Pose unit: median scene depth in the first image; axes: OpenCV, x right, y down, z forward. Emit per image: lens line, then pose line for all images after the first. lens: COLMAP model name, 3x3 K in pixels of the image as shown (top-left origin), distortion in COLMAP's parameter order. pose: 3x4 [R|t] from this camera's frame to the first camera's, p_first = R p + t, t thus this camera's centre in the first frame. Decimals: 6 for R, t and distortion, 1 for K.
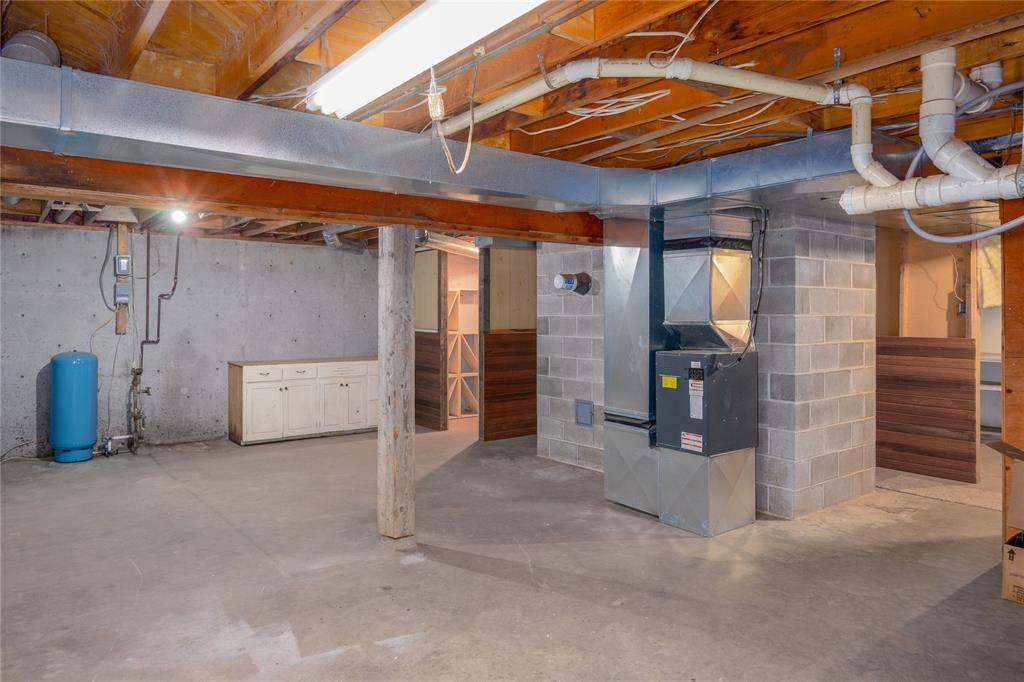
lens RADIAL K [[676.6, 0, 514.7], [0, 676.6, 334.6], [0, 0, 1]] dist [-0.010184, 0.004234]
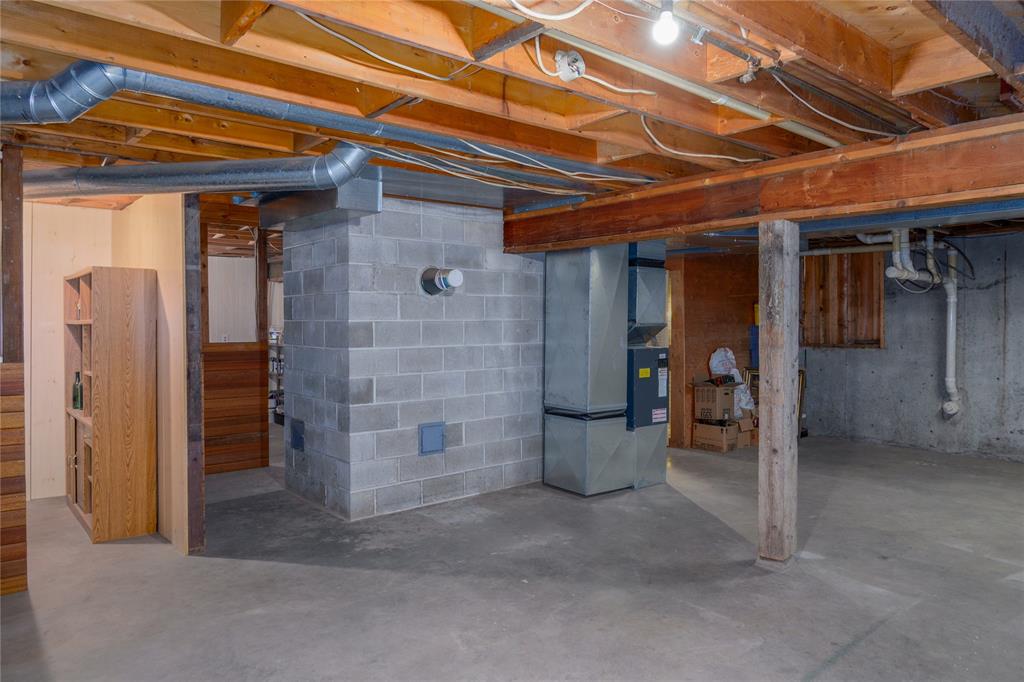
lens RADIAL K [[676.6, 0, 514.5], [0, 676.6, 340.6], [0, 0, 1]] dist [-0.010184, 0.004234]
pose [[-0.053837, -0.029355, 0.998118, -1.031668], [0.031499, 0.999020, 0.031080, -0.036258], [-0.998053, 0.033113, -0.052860, 1.346559]]
